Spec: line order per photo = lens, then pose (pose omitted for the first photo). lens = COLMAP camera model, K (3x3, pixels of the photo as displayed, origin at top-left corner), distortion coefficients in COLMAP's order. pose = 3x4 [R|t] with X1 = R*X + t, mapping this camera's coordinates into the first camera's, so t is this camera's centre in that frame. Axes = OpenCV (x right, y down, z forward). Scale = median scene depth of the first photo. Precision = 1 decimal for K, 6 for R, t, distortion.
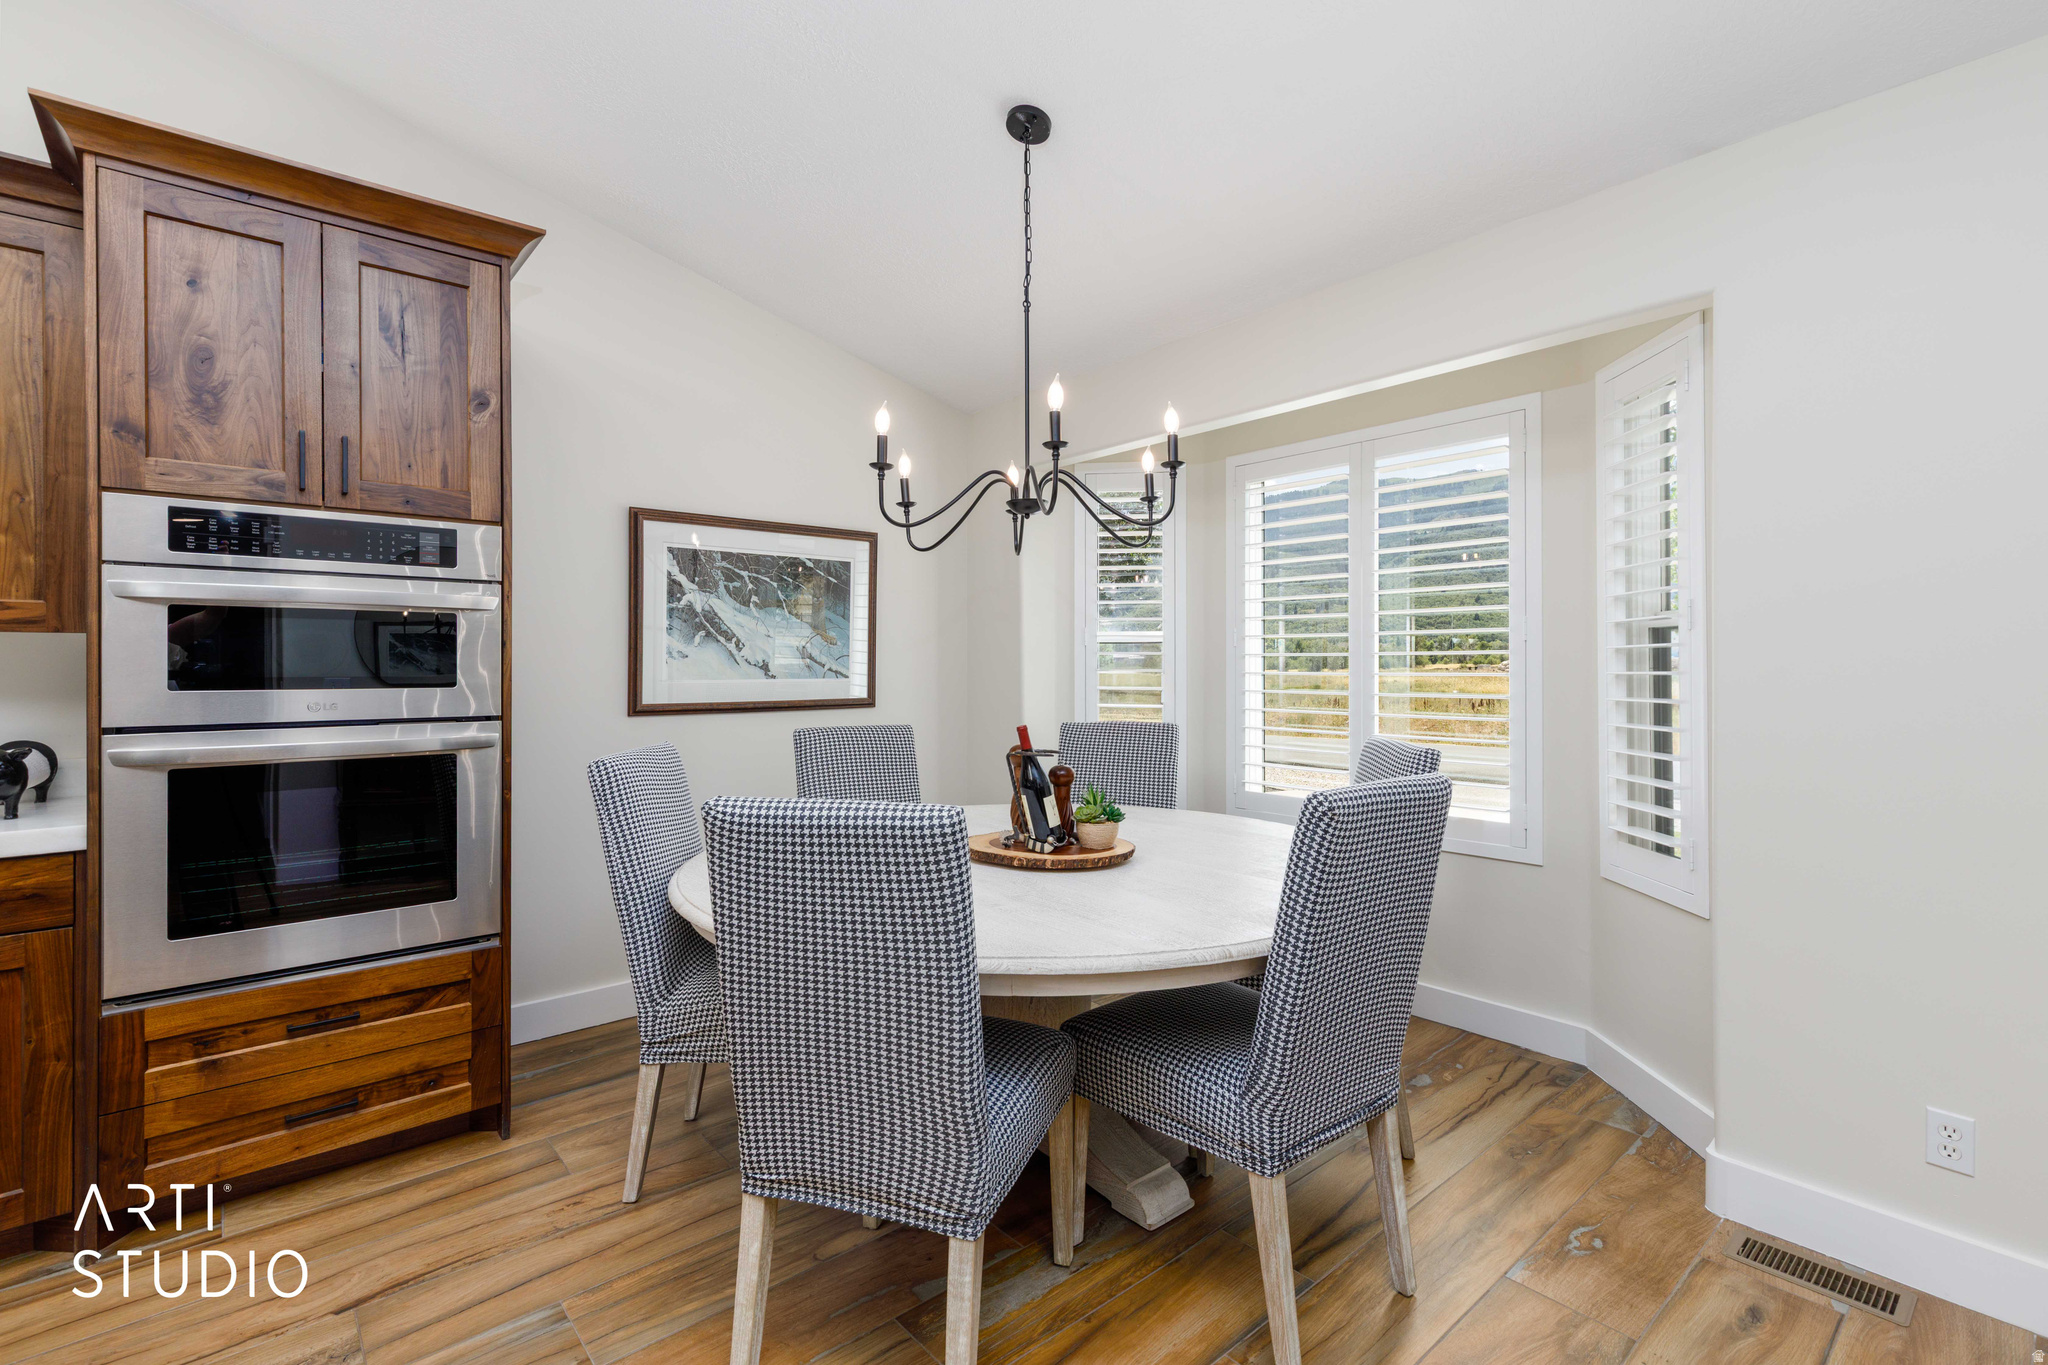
lens RADIAL K [[919.2, 0, 999.7], [0, 919.2, 666.5], [0, 0, 1]] dist [0.003734, 0.000880]
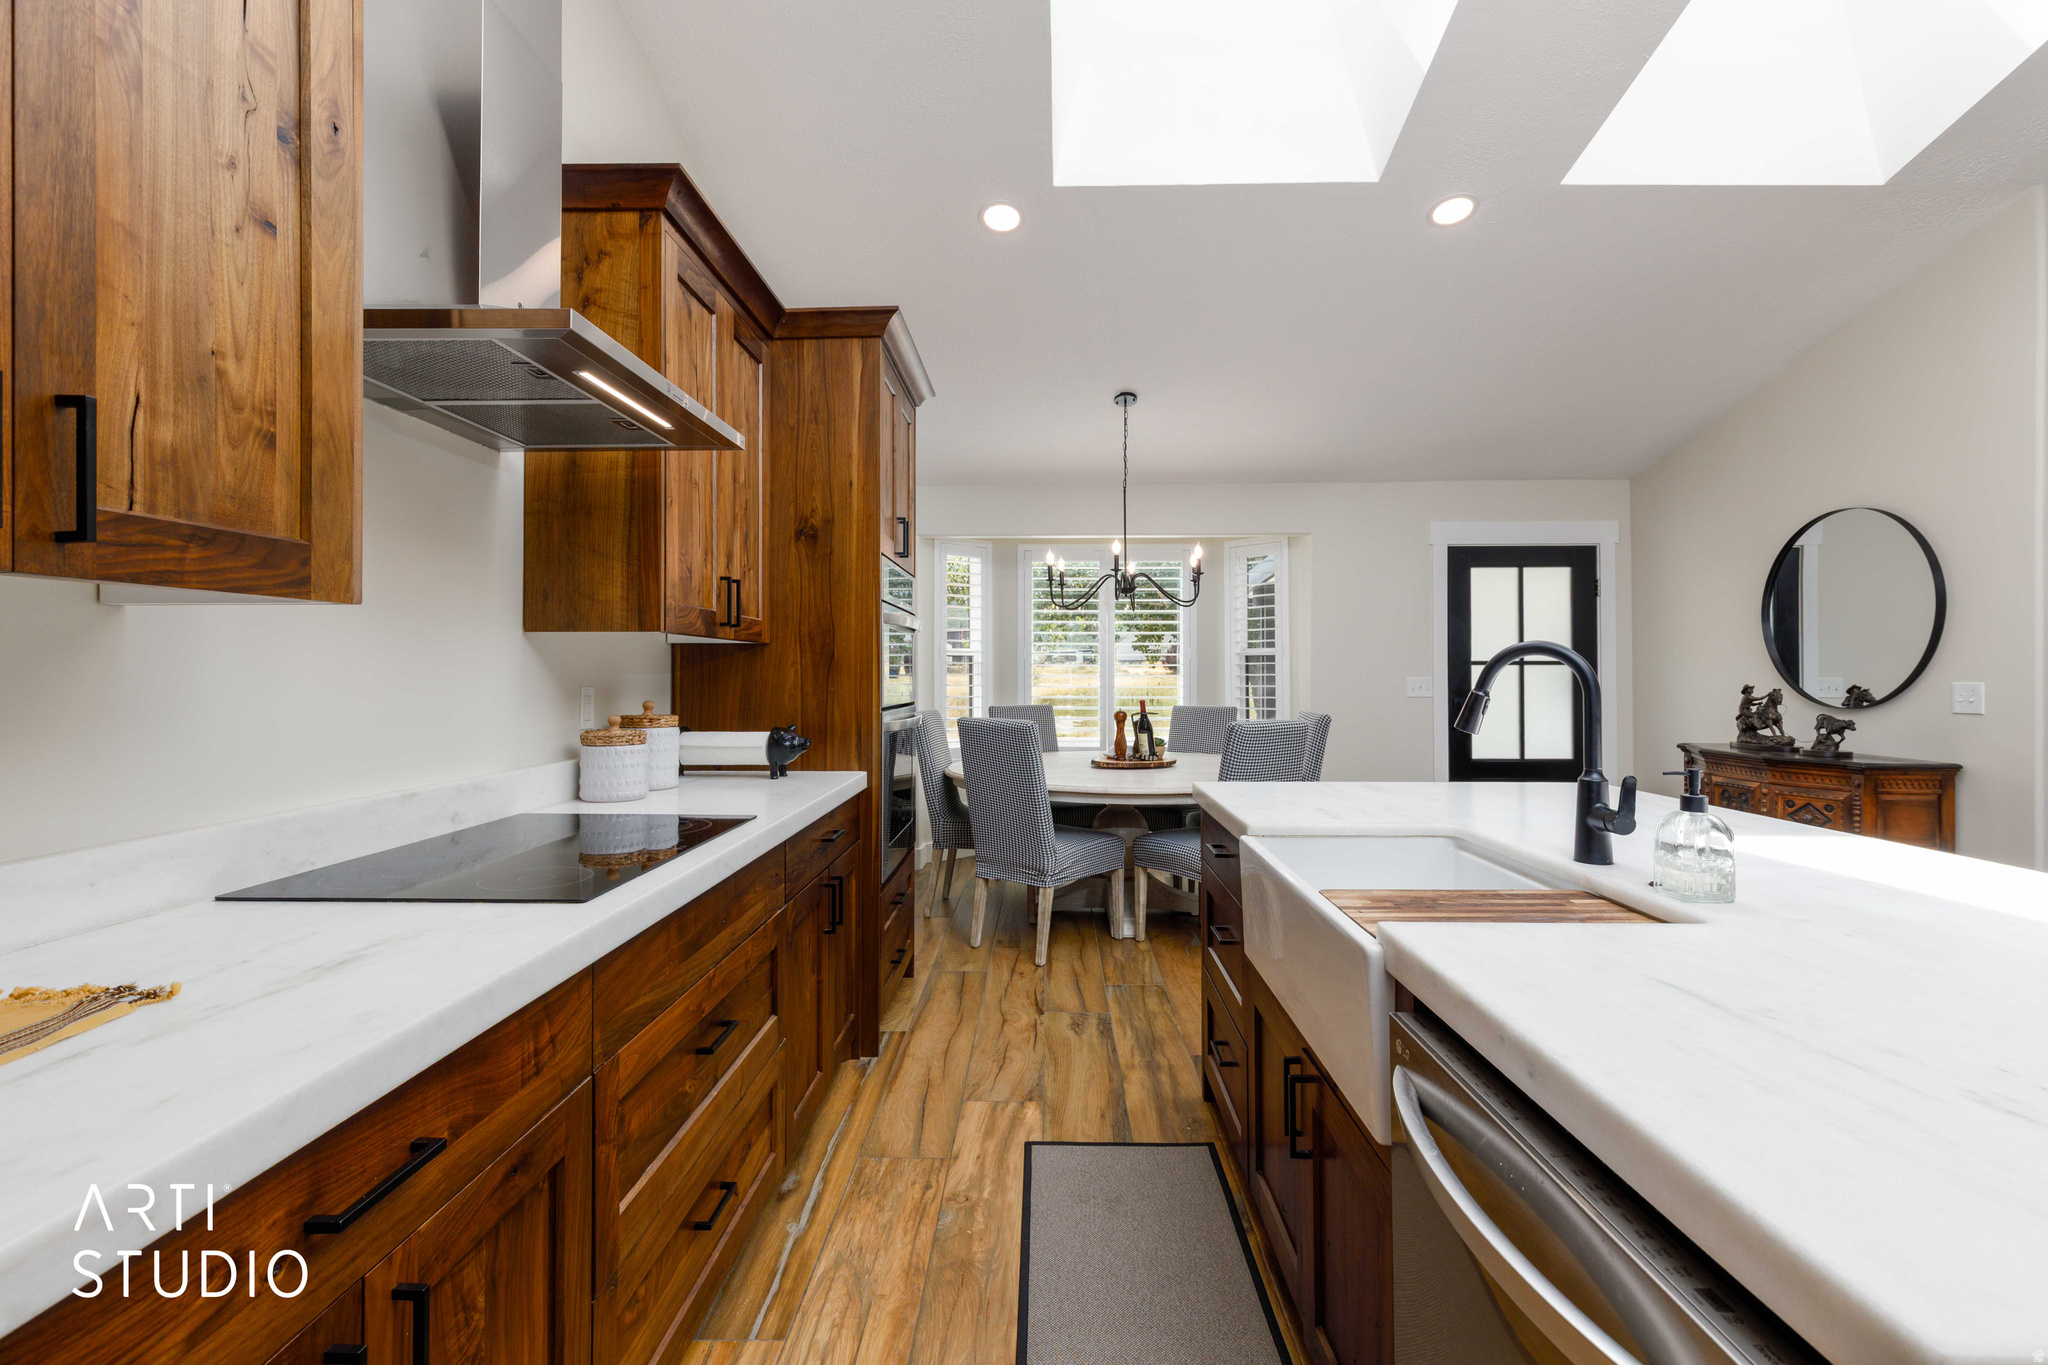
lens RADIAL K [[930.3, 0, 1018.1], [0, 930.3, 665.9], [0, 0, 1]] dist [0.000265, -0.000041]
pose [[0.669841, 0.008980, 0.742451, -1.719380], [-0.003217, 0.999953, -0.009192, 0.008467], [-0.742498, 0.003769, 0.669838, -0.185699]]
